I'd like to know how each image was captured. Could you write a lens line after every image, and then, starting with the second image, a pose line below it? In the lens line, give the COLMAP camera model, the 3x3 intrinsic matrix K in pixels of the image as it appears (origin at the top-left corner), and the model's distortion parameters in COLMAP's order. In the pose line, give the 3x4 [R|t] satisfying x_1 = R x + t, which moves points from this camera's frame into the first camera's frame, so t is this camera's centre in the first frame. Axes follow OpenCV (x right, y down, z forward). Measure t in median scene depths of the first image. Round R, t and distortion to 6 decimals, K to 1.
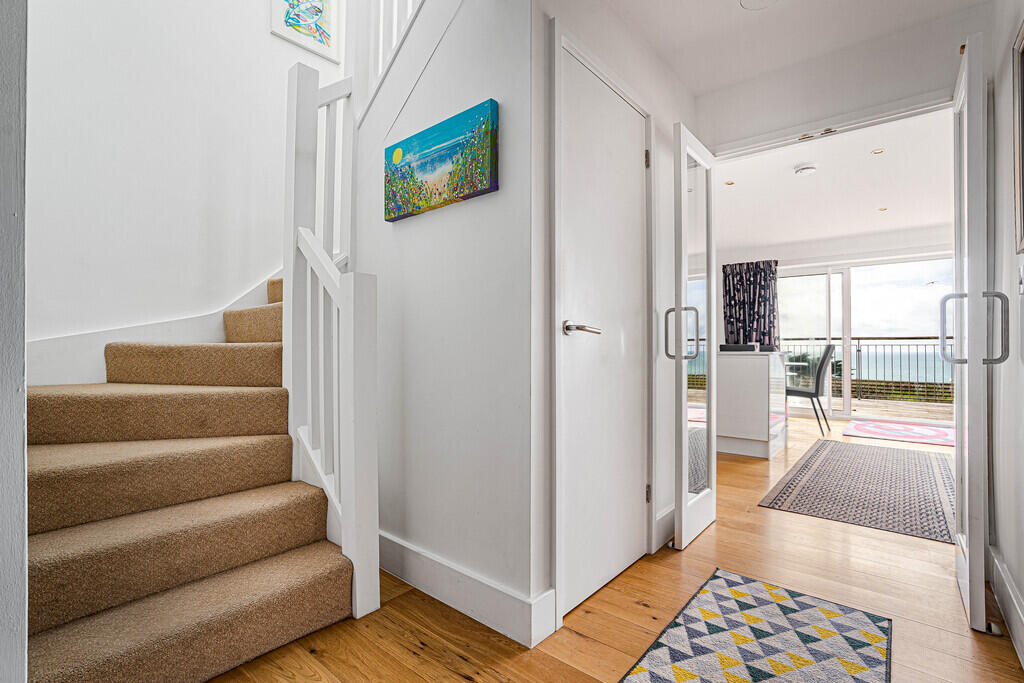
lens RADIAL K [[444.5, 0, 508.6], [0, 444.5, 349.9], [0, 0, 1]] dist [-0.002051, 0.000390]
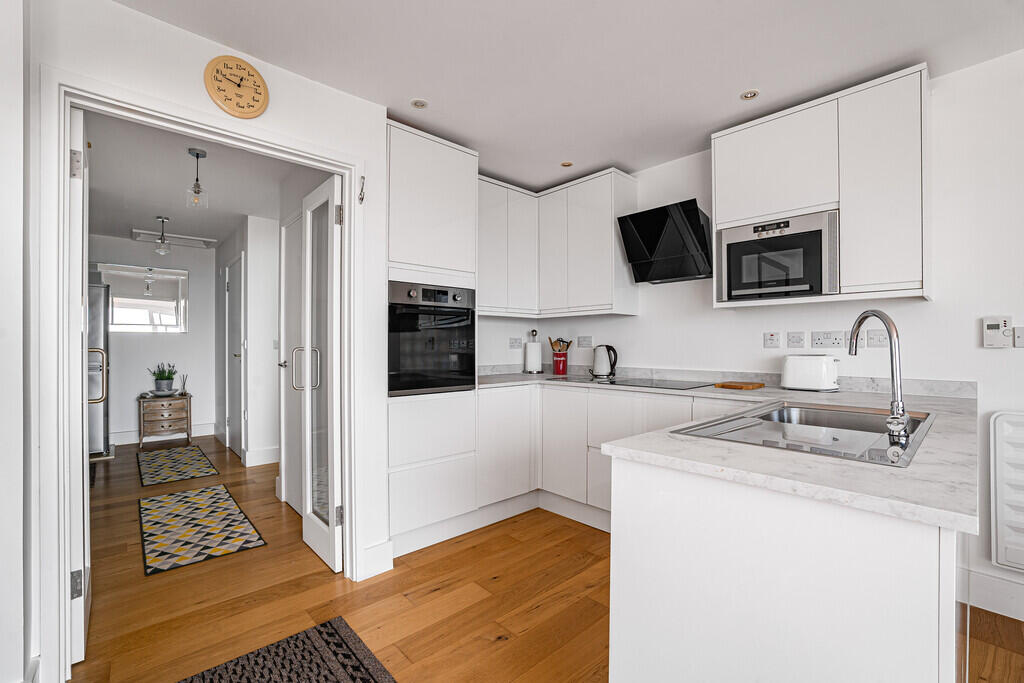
lens RADIAL K [[444.5, 0, 507.1], [0, 444.5, 342.9], [0, 0, 1]] dist [-0.002051, 0.000390]
pose [[-0.126781, -0.009643, -0.991884, 2.268961], [0.003023, 0.999944, -0.010107, -0.159349], [0.991926, -0.004280, -0.126744, 2.476799]]
